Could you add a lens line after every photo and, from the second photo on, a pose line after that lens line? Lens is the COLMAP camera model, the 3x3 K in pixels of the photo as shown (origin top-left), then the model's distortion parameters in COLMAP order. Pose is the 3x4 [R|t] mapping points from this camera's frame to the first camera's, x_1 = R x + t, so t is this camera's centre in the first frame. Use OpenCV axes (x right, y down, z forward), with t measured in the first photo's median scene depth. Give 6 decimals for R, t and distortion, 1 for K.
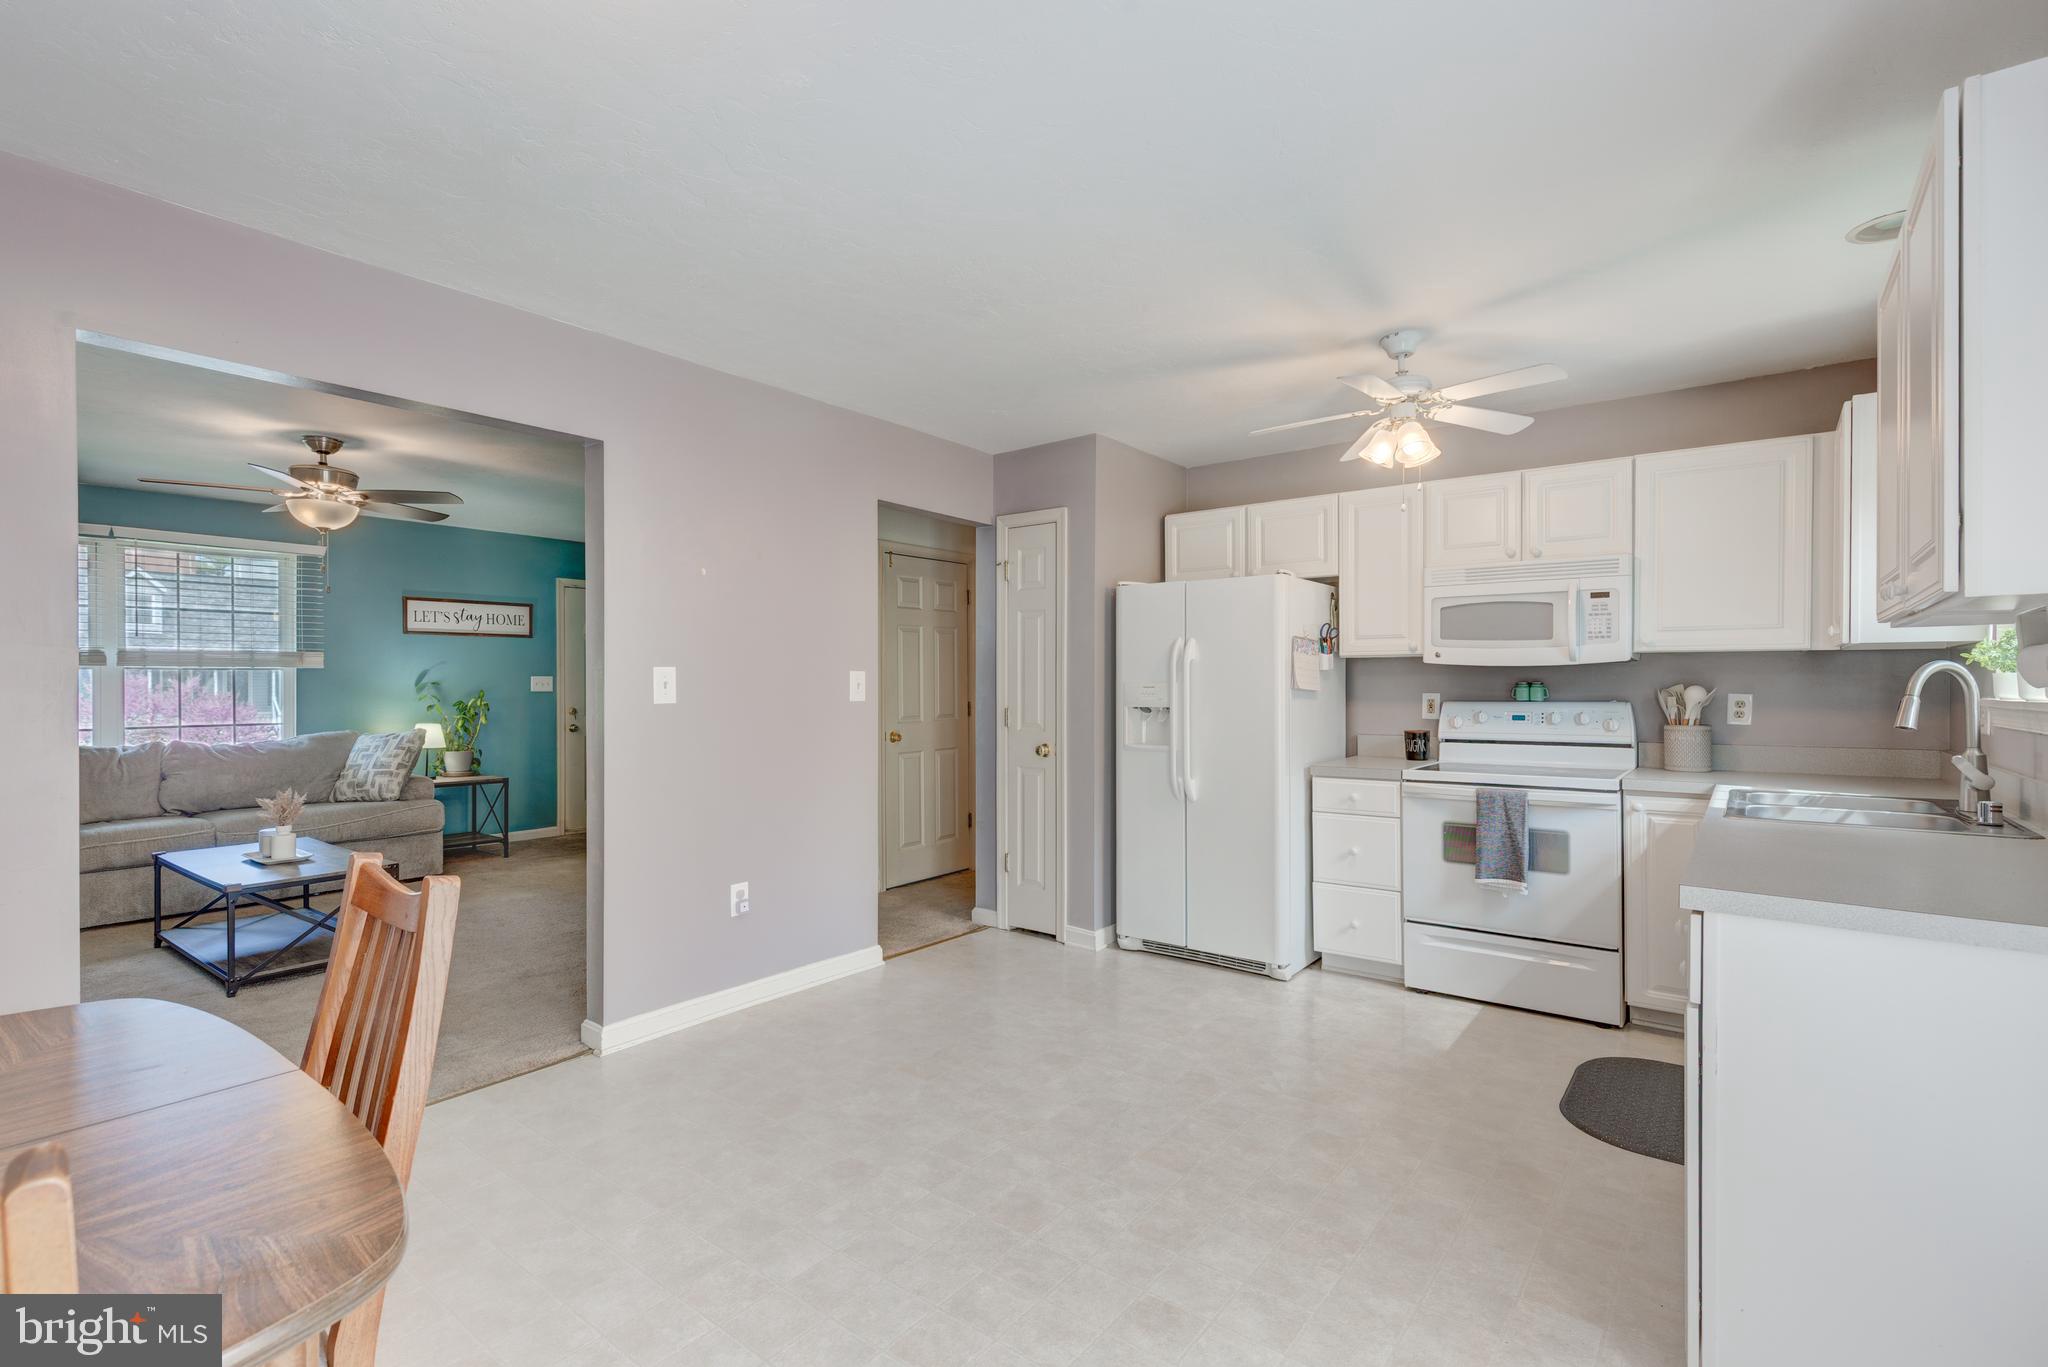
lens RADIAL K [[926.8, 0, 1030.2], [0, 926.8, 689.0], [0, 0, 1]] dist [0.006550, -0.000256]
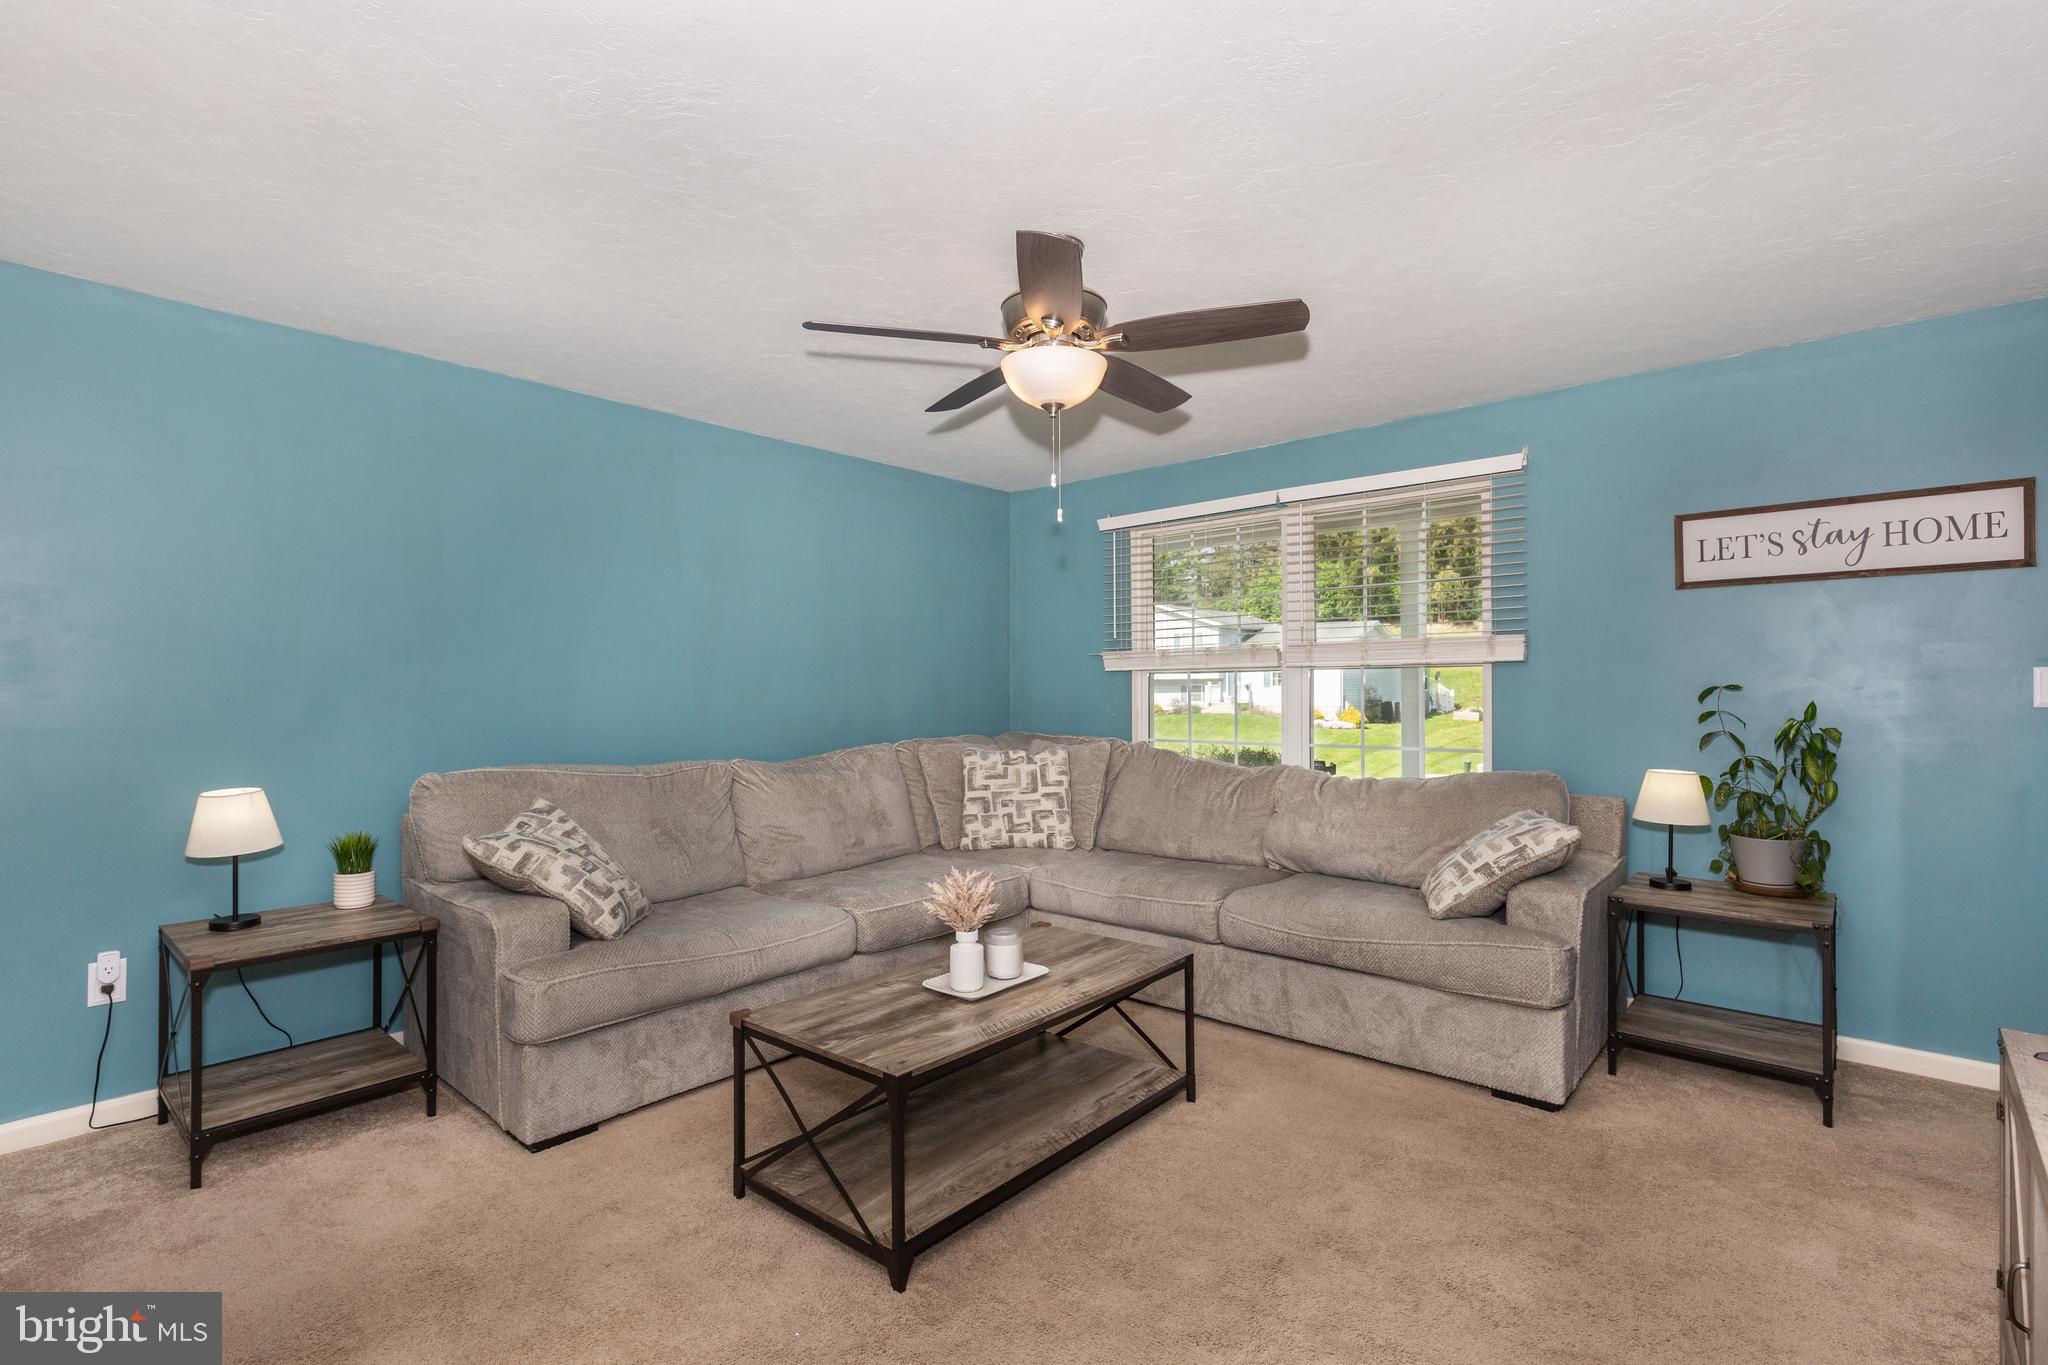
lens RADIAL K [[946.2, 0, 1018.2], [0, 946.2, 686.6], [0, 0, 1]] dist [0.000166, 0.000140]
pose [[-0.064887, -0.007820, -0.997862, -0.214786], [-0.004695, 0.999961, -0.007531, -0.002193], [0.997882, 0.004196, -0.064921, 1.042341]]
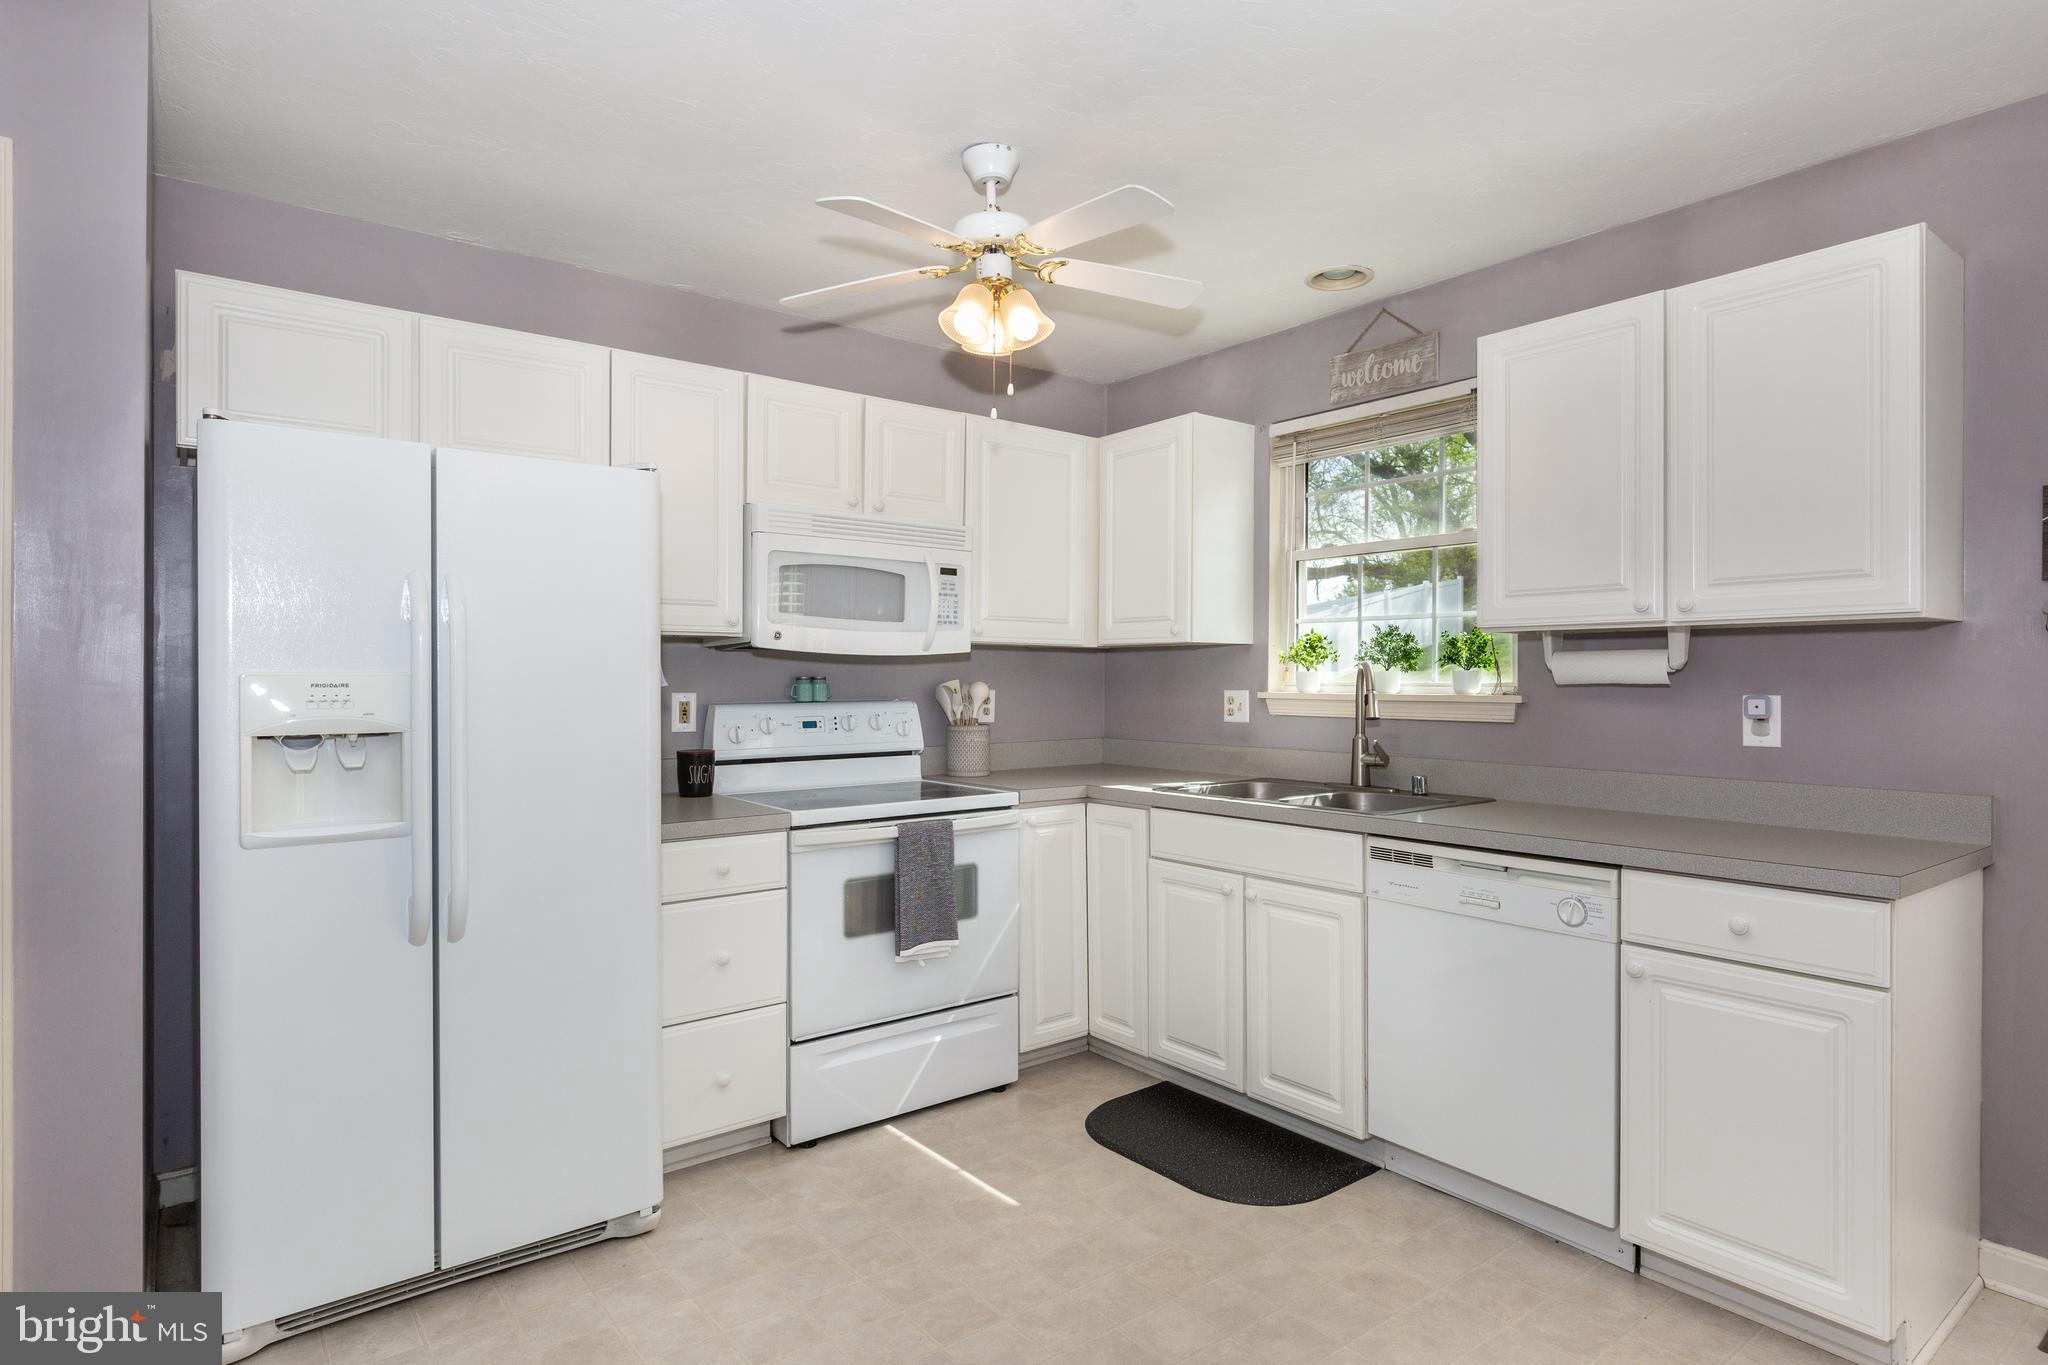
lens RADIAL K [[1087.4, 0, 1009.6], [0, 1087.4, 685.4], [0, 0, 1]] dist [-0.002758, -0.000562]
pose [[0.253629, -0.004237, 0.967292, -0.254415], [0.003451, 0.999988, 0.003476, -0.002509], [-0.967295, 0.002457, 0.253640, 0.579274]]
